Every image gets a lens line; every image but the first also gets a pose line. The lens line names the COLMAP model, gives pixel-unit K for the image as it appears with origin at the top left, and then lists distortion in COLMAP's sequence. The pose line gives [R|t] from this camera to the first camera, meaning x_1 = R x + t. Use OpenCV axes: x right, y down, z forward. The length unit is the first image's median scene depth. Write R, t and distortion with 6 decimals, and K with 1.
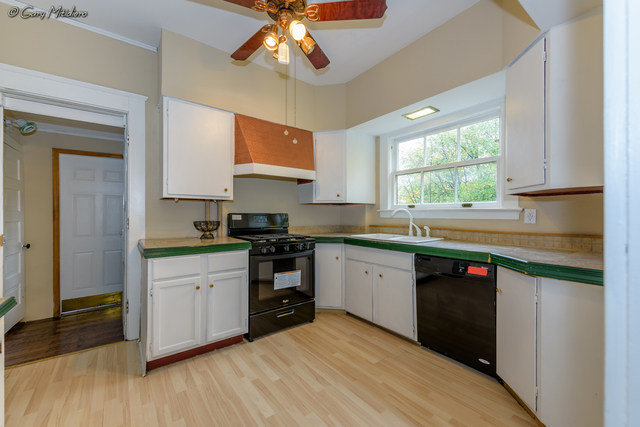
lens RADIAL K [[262.0, 0, 316.8], [0, 262.0, 213.6], [0, 0, 1]] dist [0.000725, -0.000090]
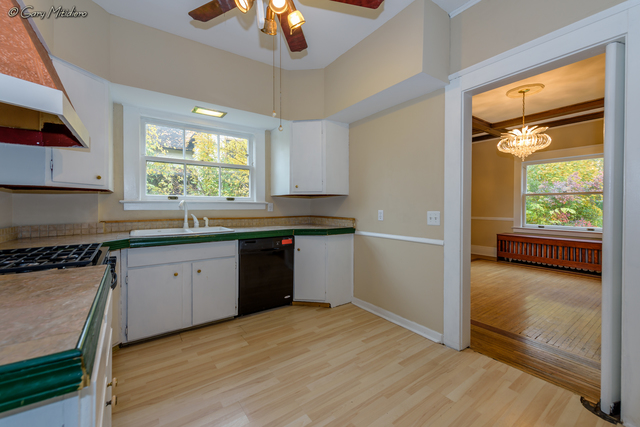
lens RADIAL K [[250.0, 0, 307.0], [0, 250.0, 206.2], [0, 0, 1]] dist [-0.000107, -0.000087]
pose [[0.060540, -0.003550, 0.998159, -0.658577], [-0.002419, 0.999990, 0.003703, -0.002091], [-0.998163, -0.002639, 0.060531, 0.579817]]
